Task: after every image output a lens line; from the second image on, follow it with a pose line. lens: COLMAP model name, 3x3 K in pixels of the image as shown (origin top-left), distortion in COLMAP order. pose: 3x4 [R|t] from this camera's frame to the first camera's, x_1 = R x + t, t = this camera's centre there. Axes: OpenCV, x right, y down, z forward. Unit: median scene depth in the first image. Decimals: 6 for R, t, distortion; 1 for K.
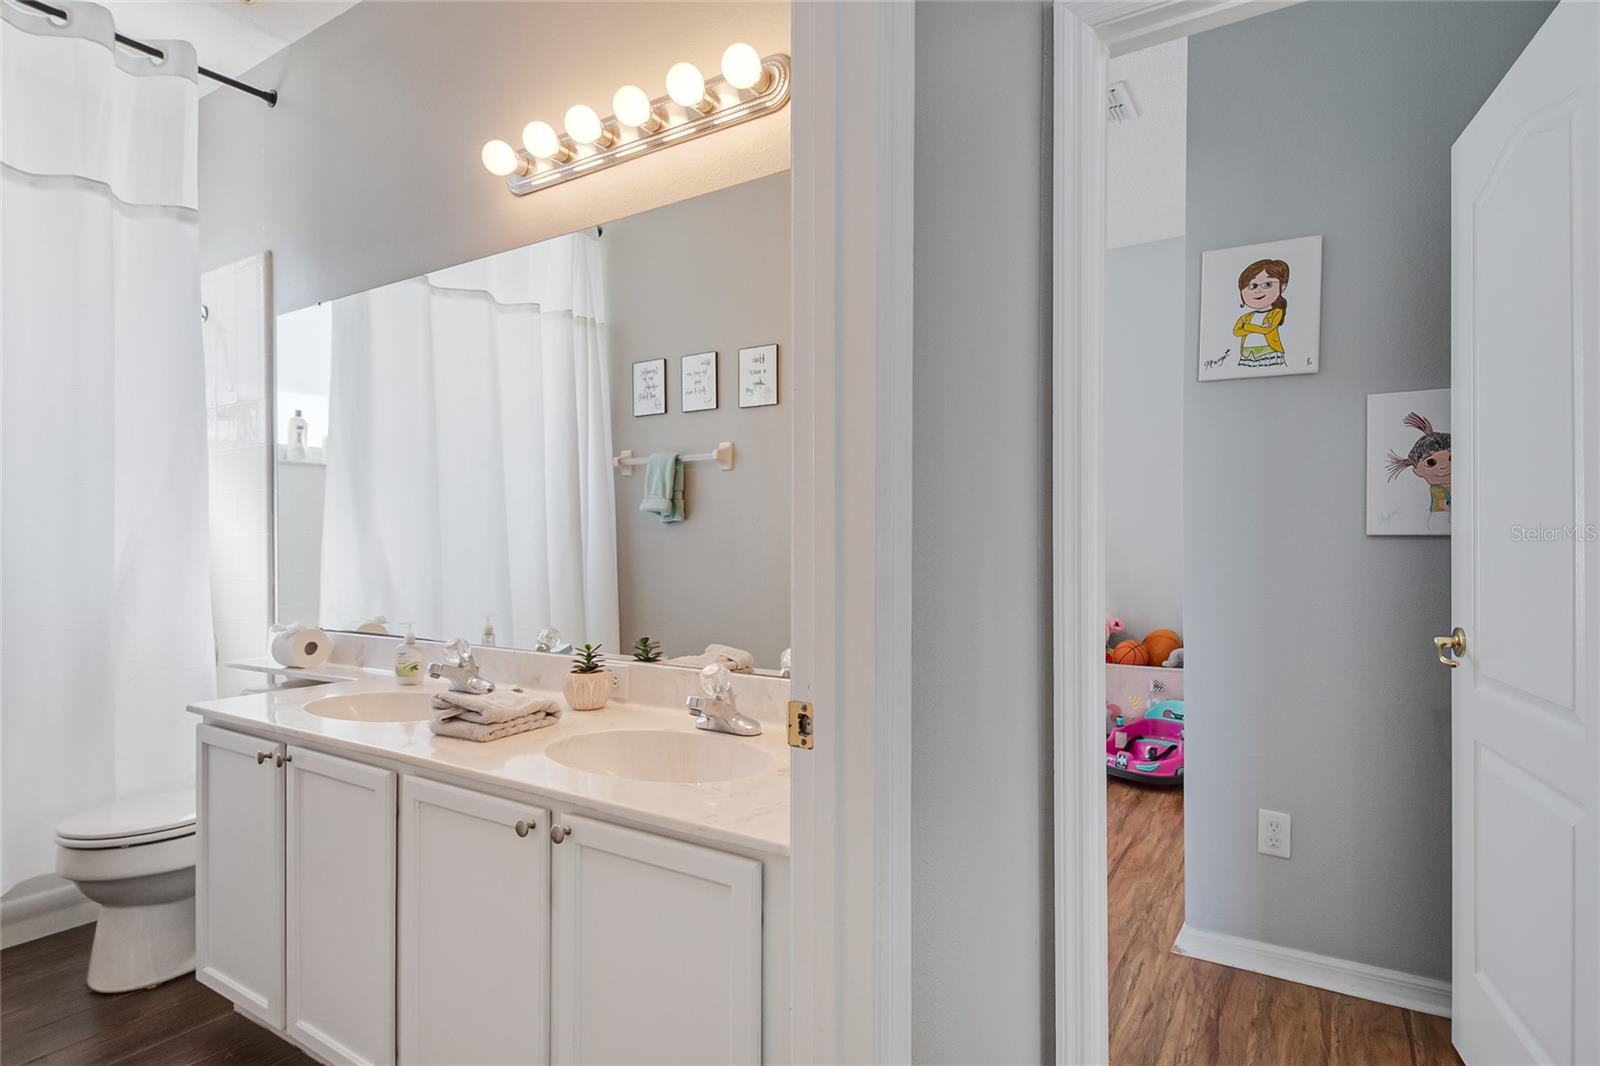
lens RADIAL K [[830.3, 0, 818.0], [0, 830.3, 537.5], [0, 0, 1]] dist [0.032898, -0.022508]
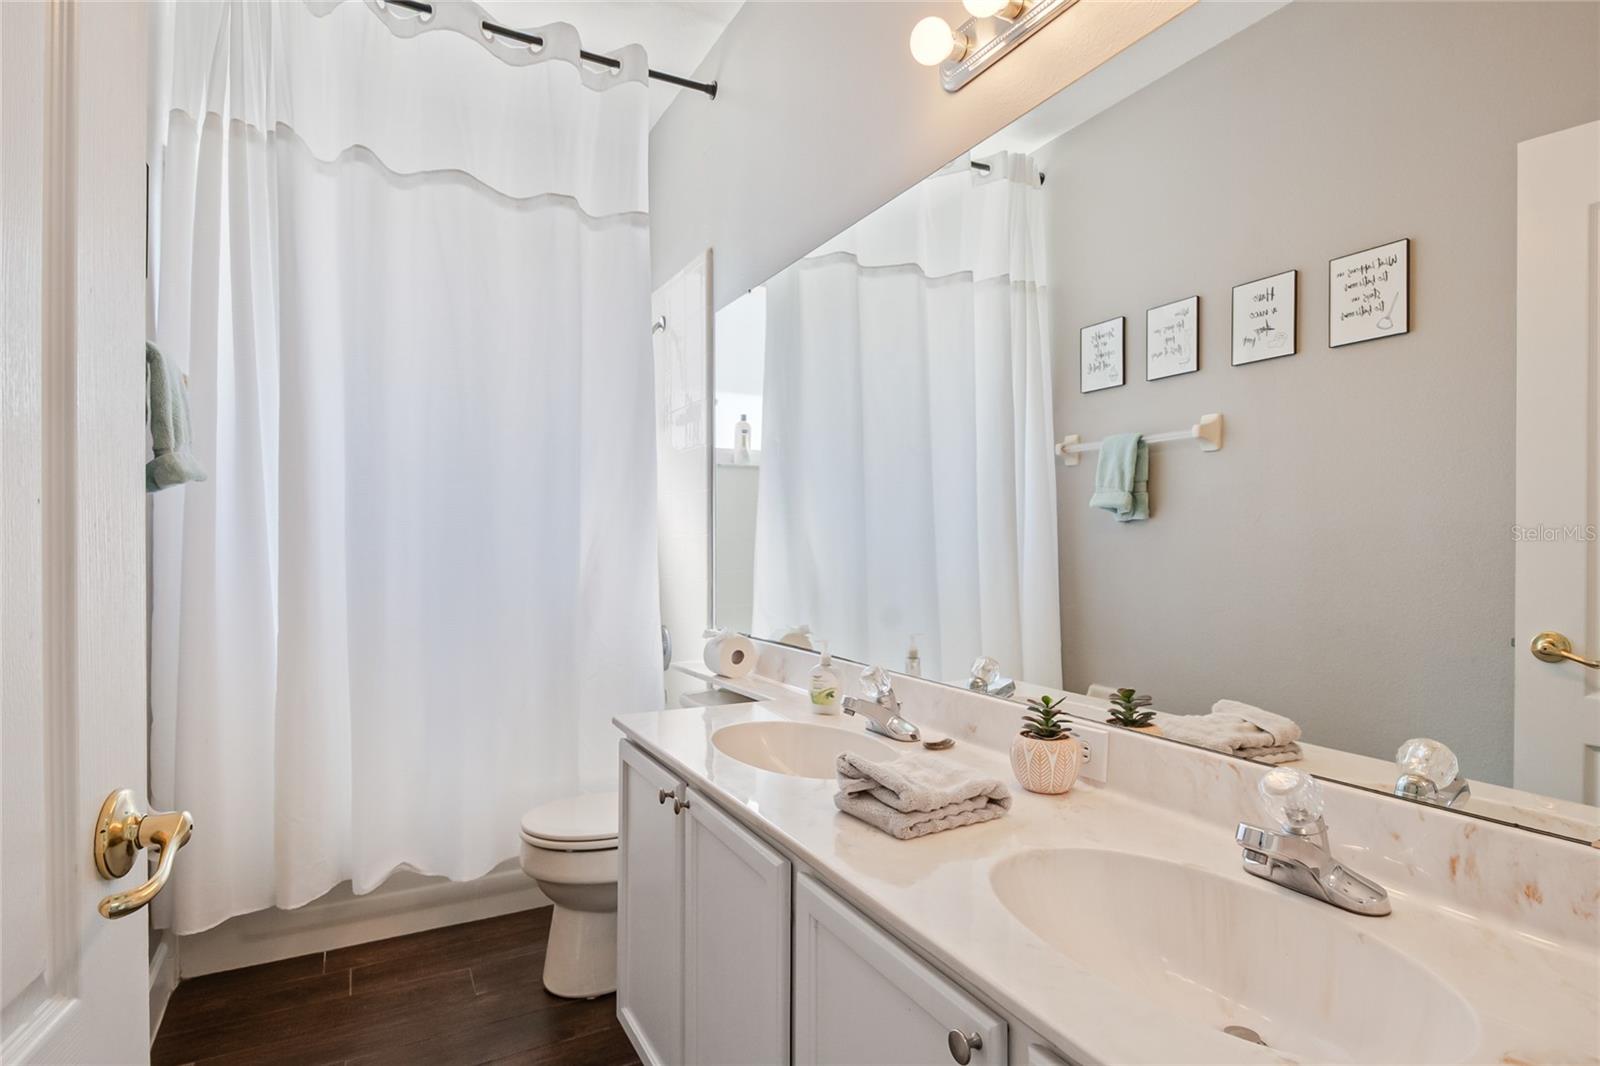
lens RADIAL K [[817.6, 0, 807.8], [0, 817.6, 545.2], [0, 0, 1]] dist [0.036312, -0.020649]
pose [[0.872241, 0.006866, -0.489028, -0.097132], [-0.004022, 0.999968, 0.006866, 0.000523], [0.489060, -0.004022, 0.872241, 0.260493]]
